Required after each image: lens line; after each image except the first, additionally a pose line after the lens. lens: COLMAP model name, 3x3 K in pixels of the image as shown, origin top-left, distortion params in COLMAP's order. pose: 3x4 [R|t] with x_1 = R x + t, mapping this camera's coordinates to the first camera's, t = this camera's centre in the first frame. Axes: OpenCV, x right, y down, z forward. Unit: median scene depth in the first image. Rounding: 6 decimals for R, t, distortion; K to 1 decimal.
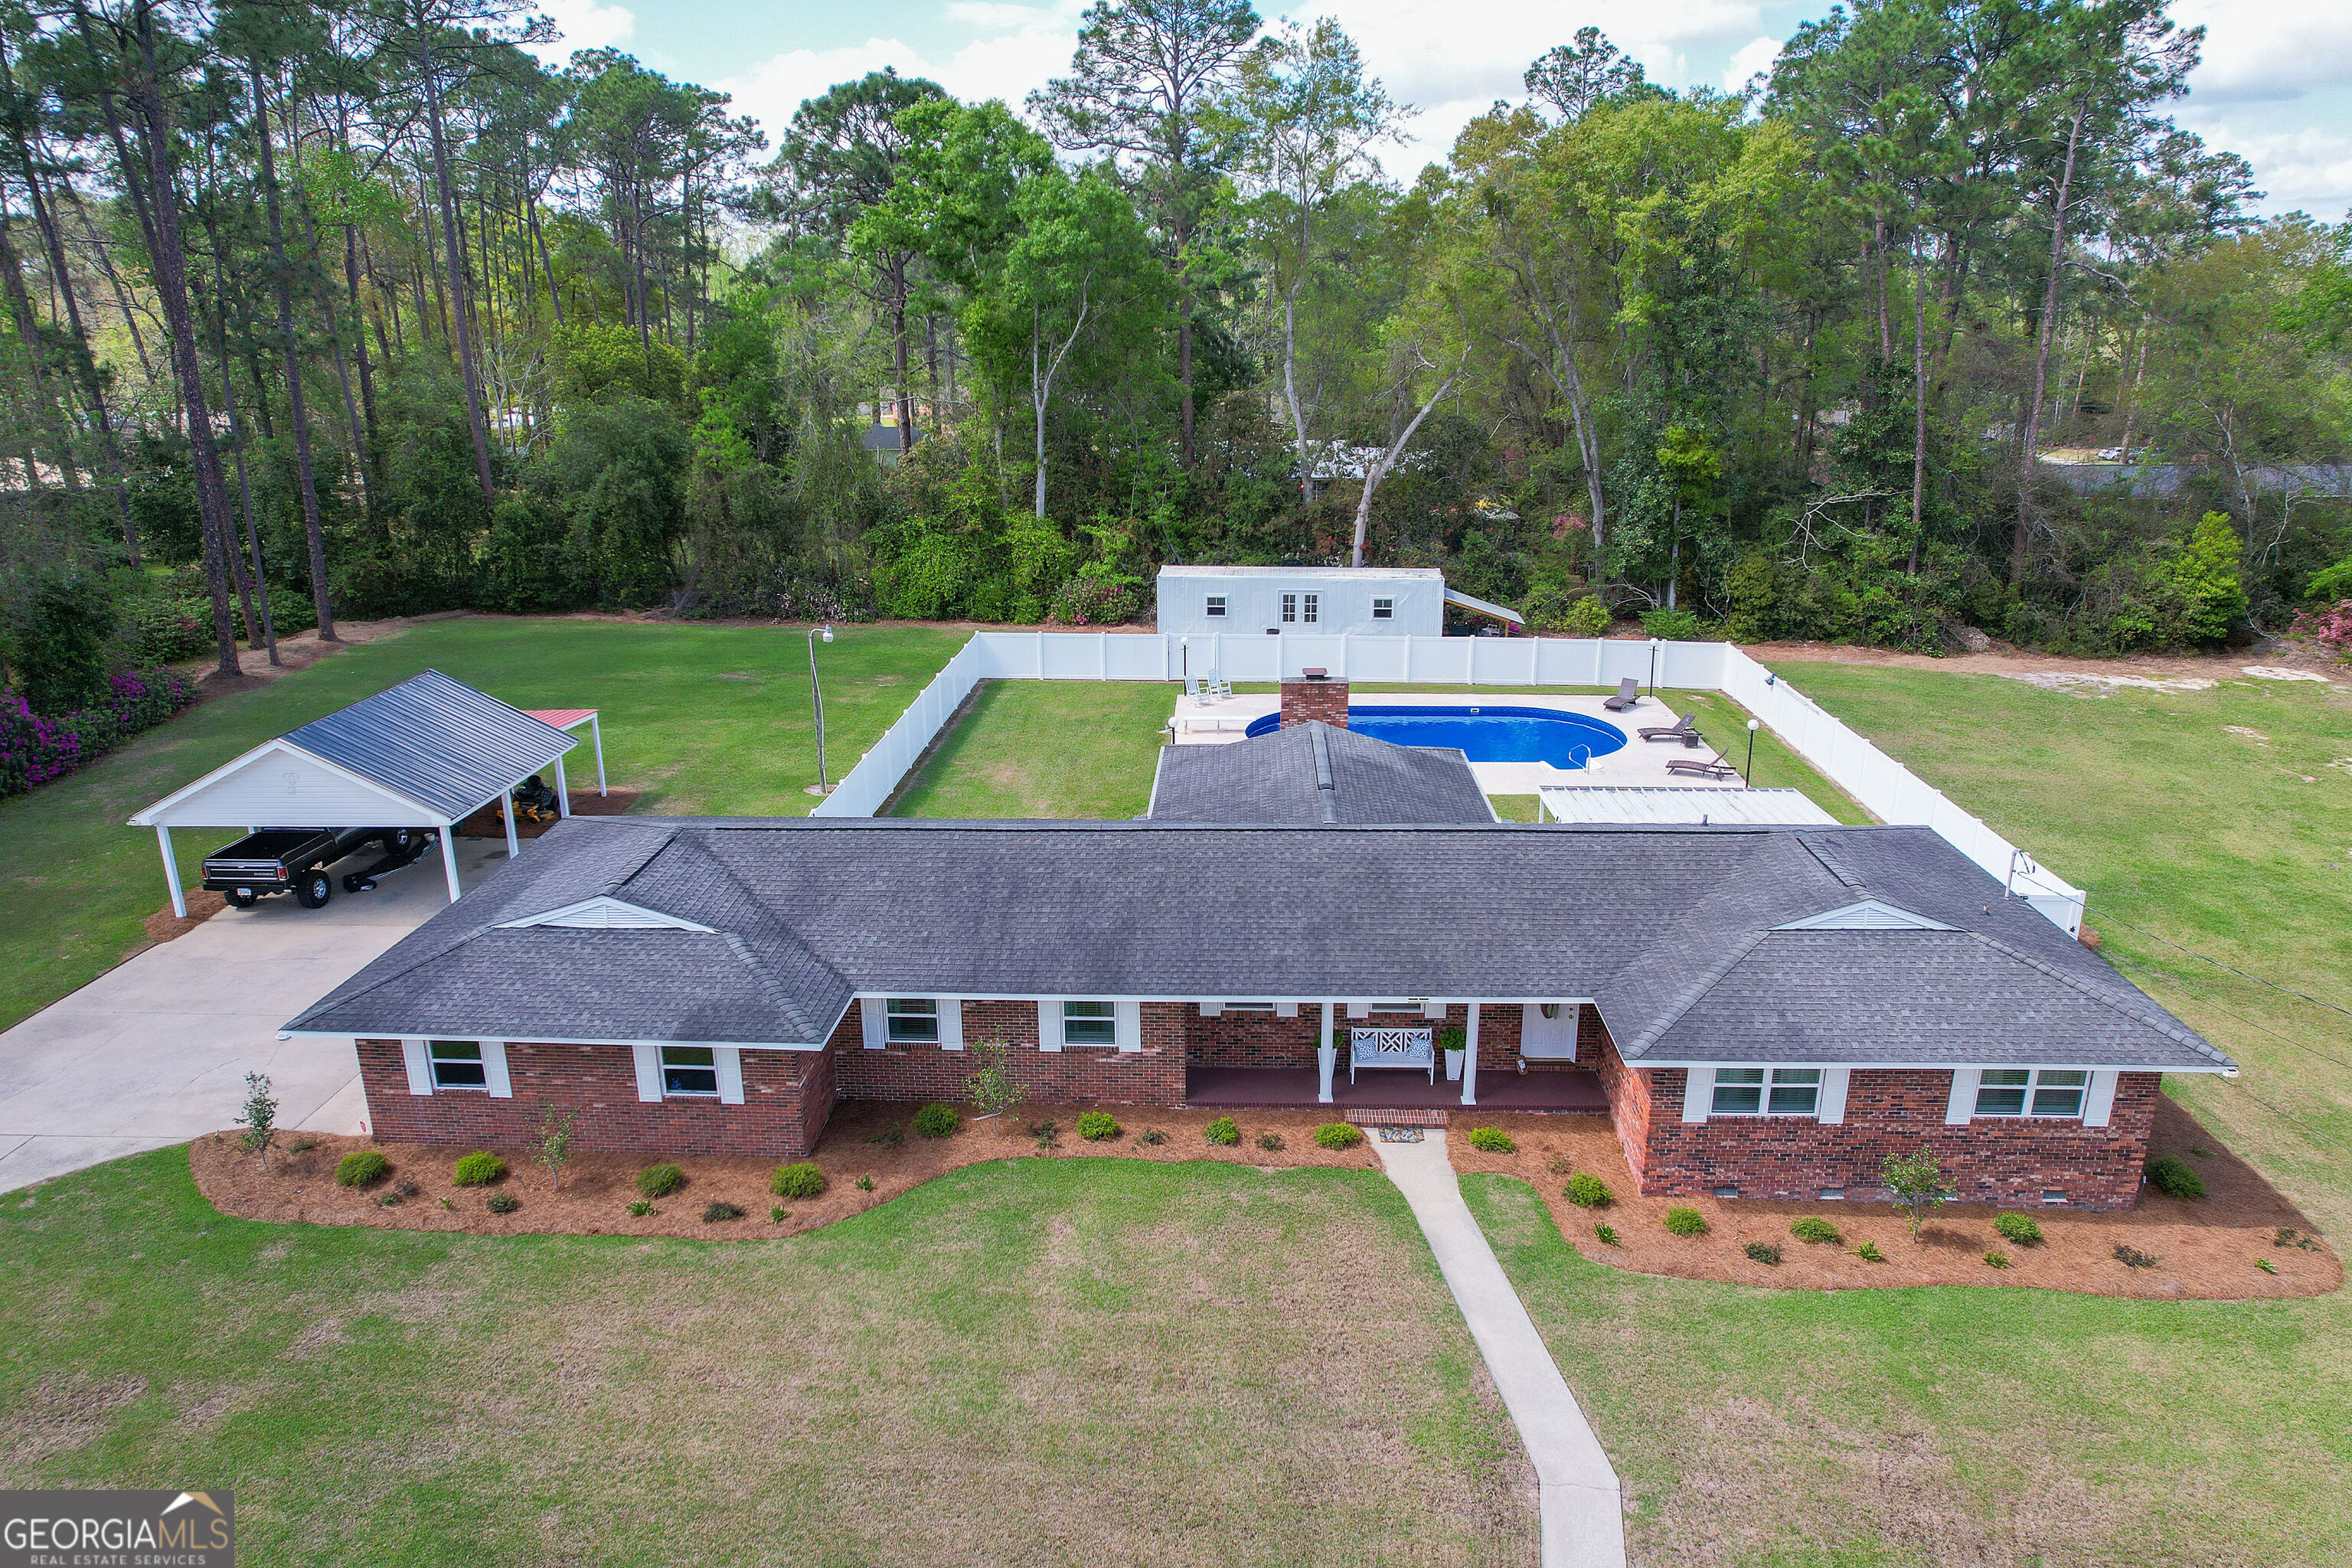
lens RADIAL K [[1494.7, 0, 1182.1], [0, 1494.7, 784.9], [0, 0, 1]] dist [-0.058173, 0.033487]
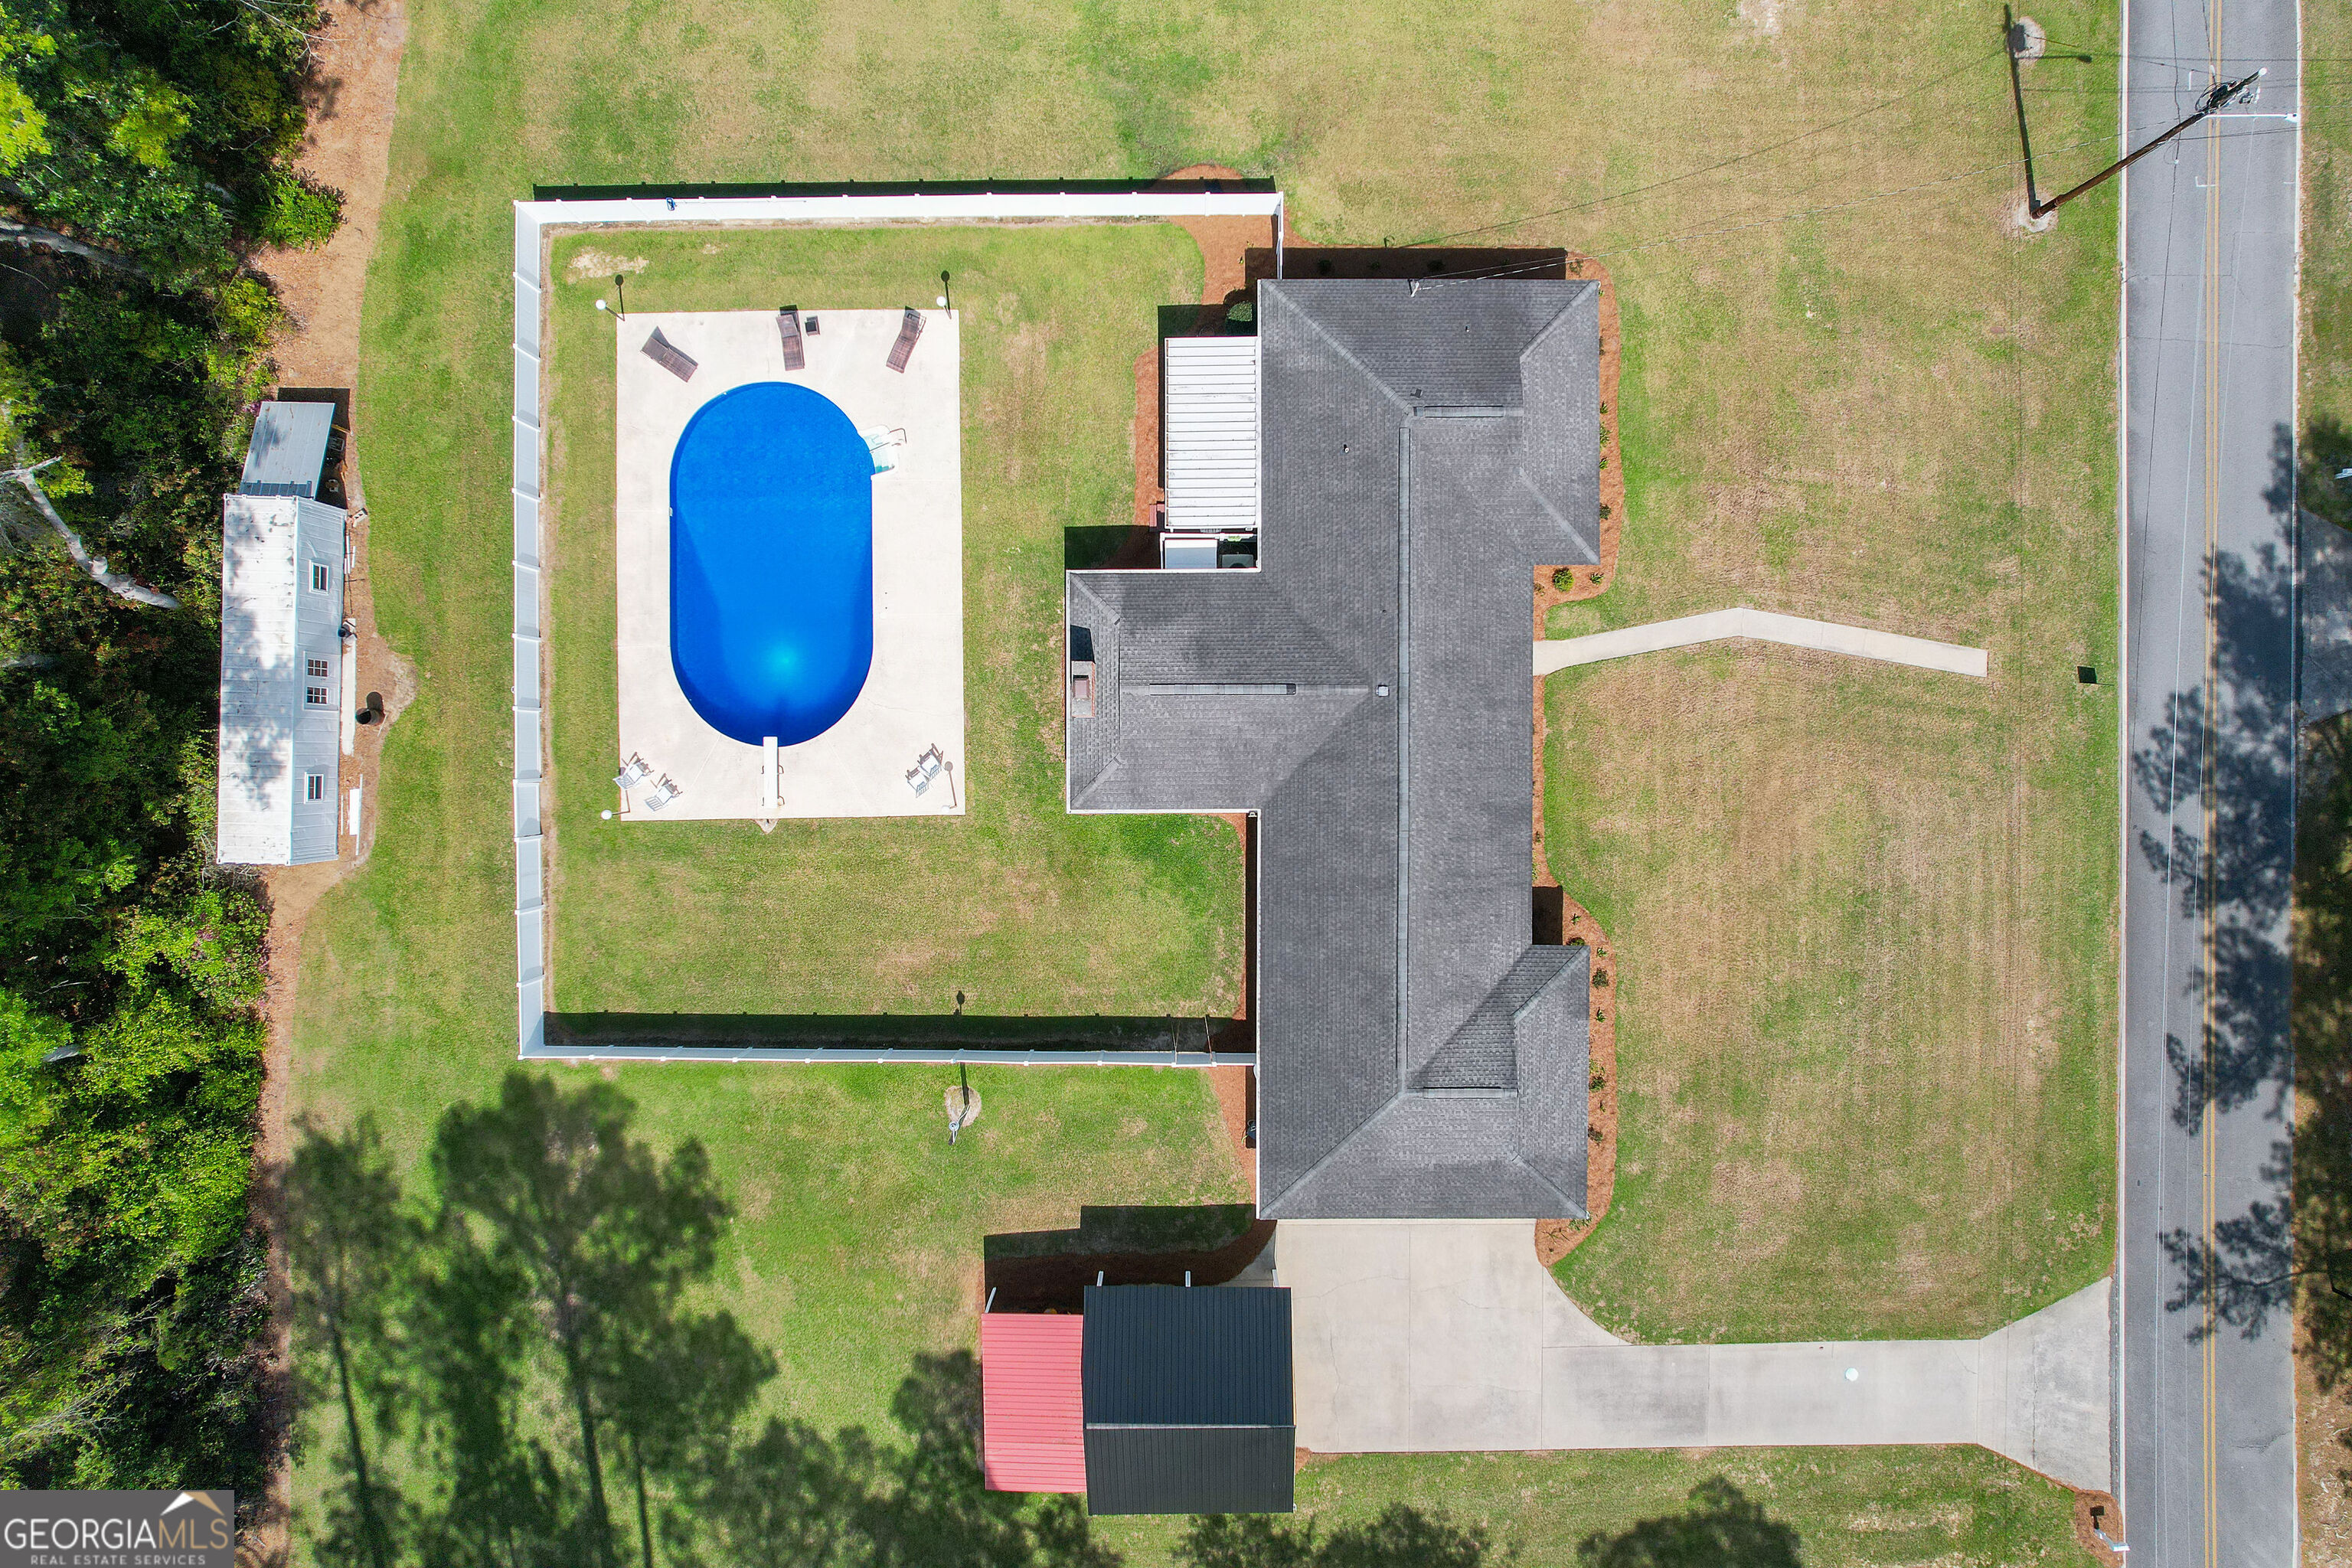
lens RADIAL K [[1503.8, 0, 1182.2], [0, 1503.8, 772.6], [0, 0, 1]] dist [-0.078049, 0.079524]
pose [[-0.045752, -0.998898, -0.010475, 0.017289], [0.305395, -0.023970, 0.951924, -0.725829], [-0.951126, 0.040353, 0.306155, 0.325904]]
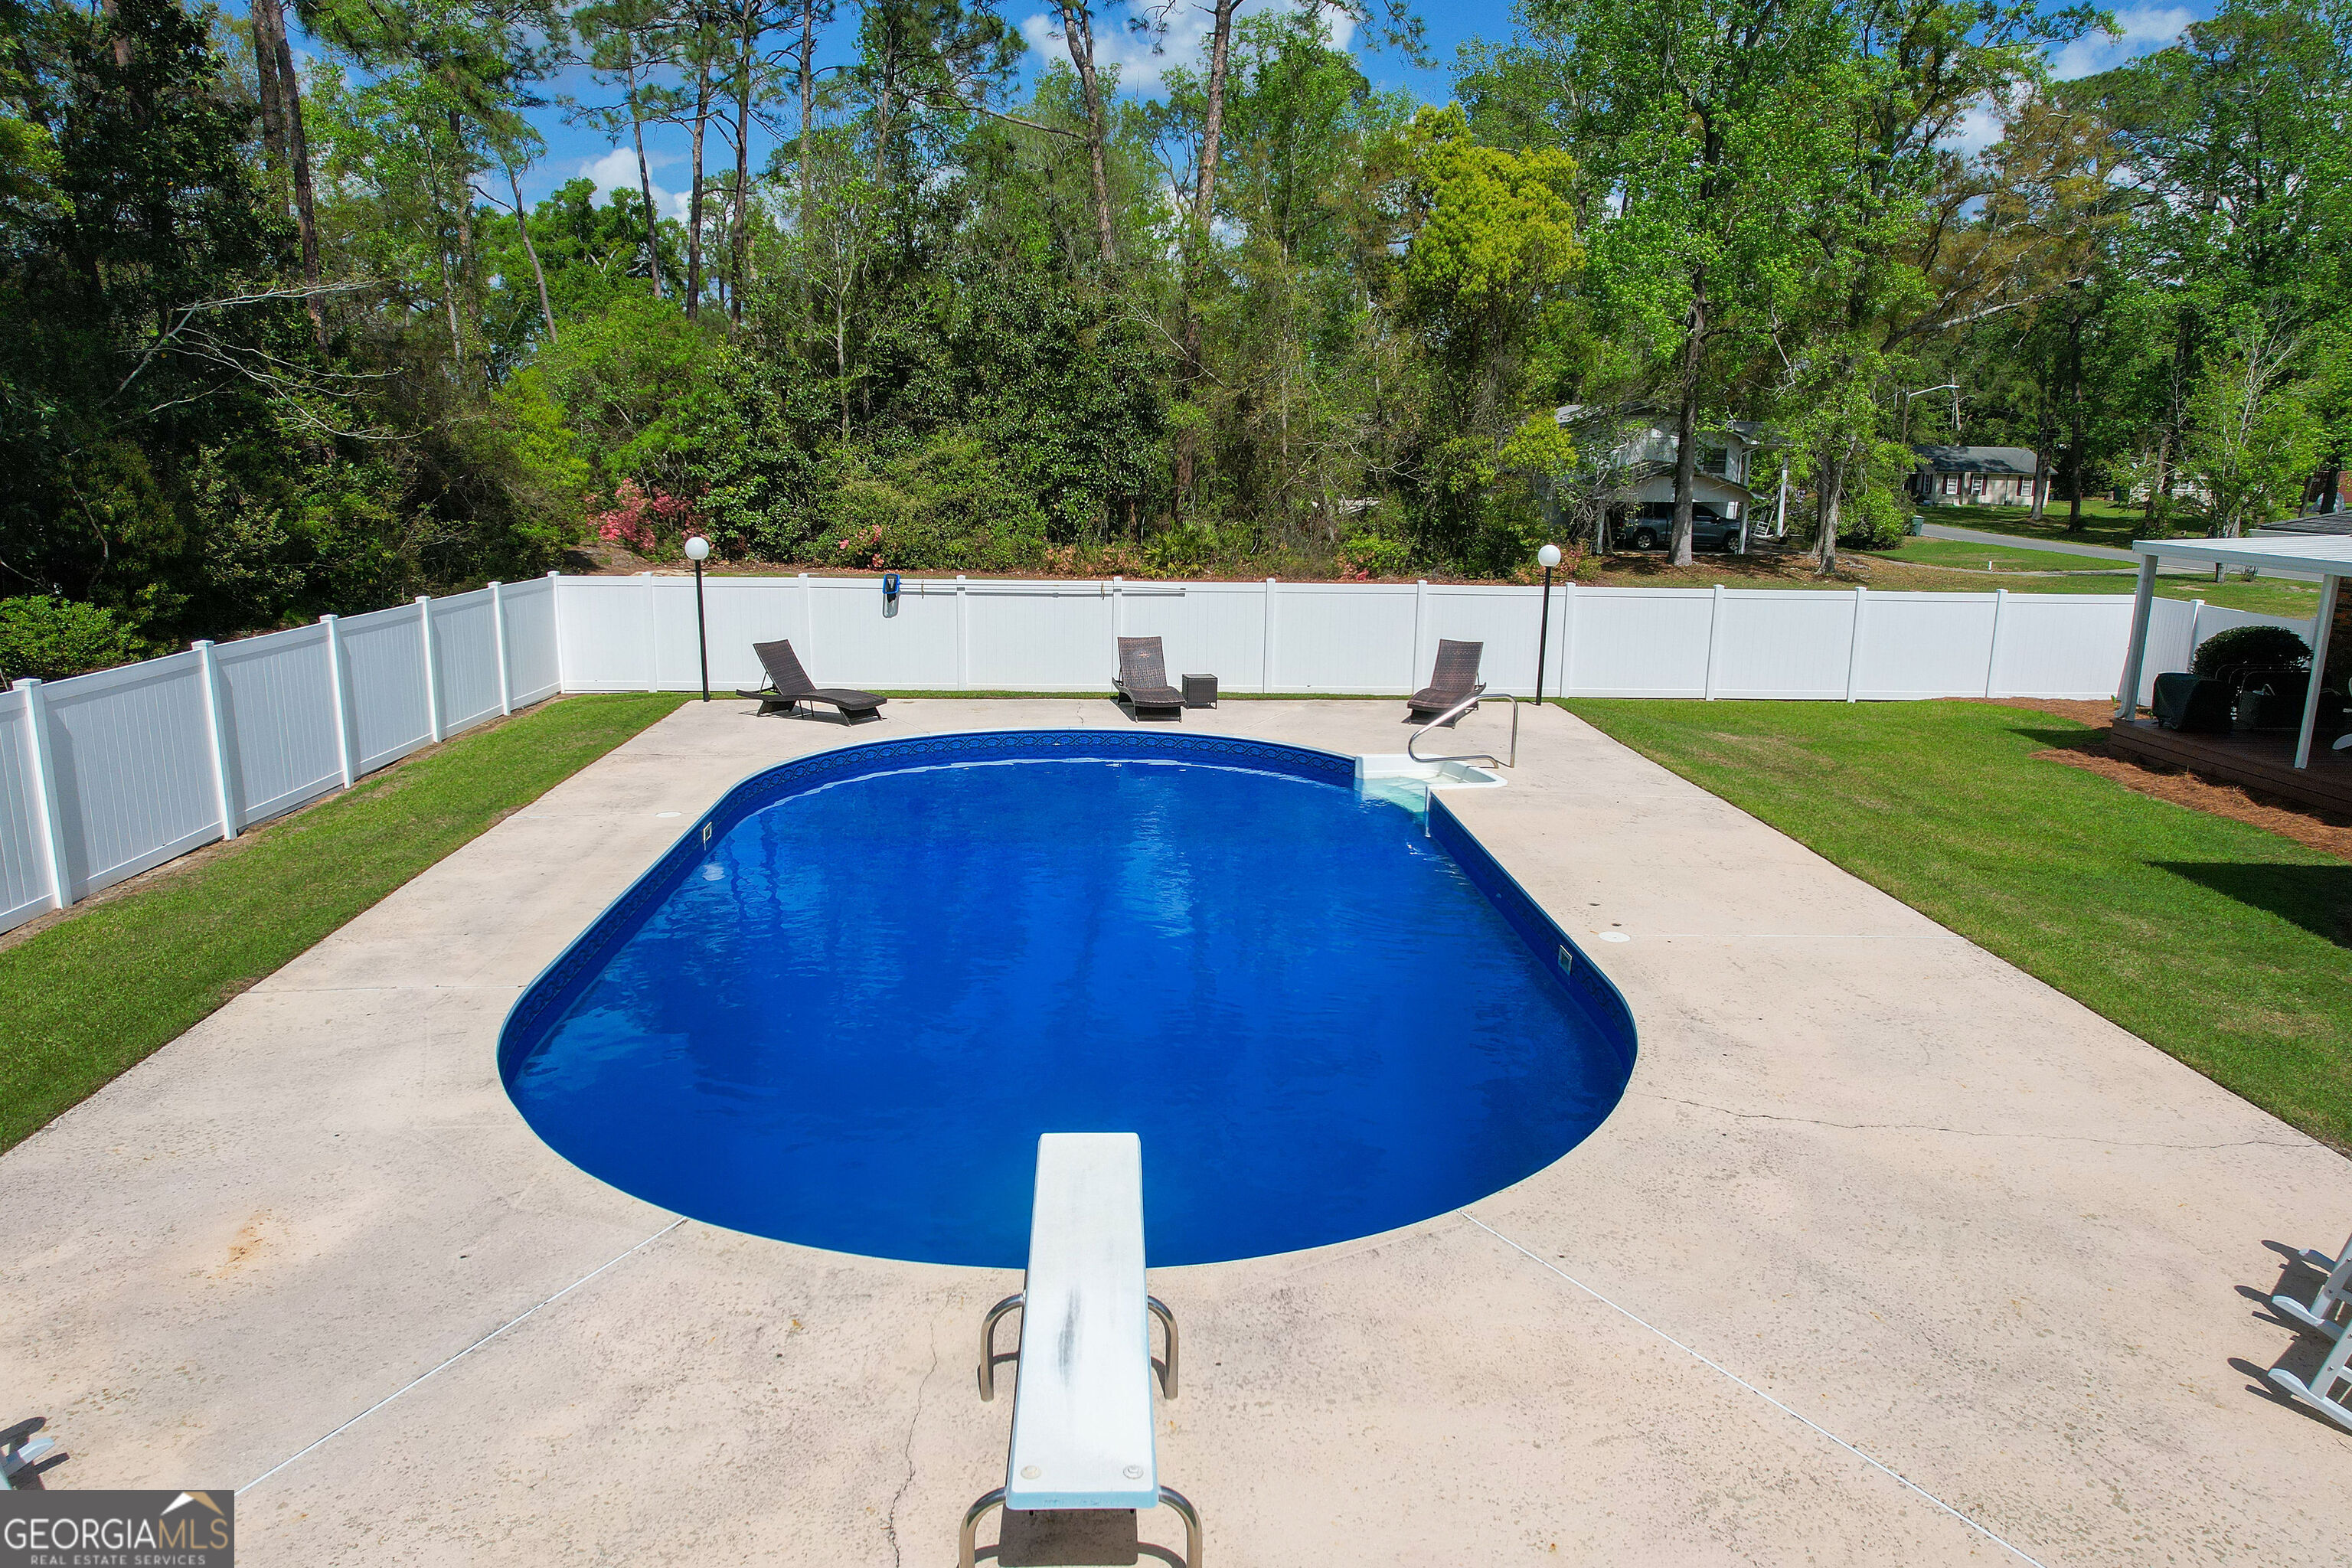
lens RADIAL K [[1550.9, 0, 1176.0], [0, 1550.9, 784.0], [0, 0, 1]] dist [-0.071090, 0.059359]
pose [[-0.096200, -0.212513, 0.972411, -0.061962], [0.286352, 0.929733, 0.231514, -0.080441], [-0.953283, 0.300723, -0.028587, 0.767570]]
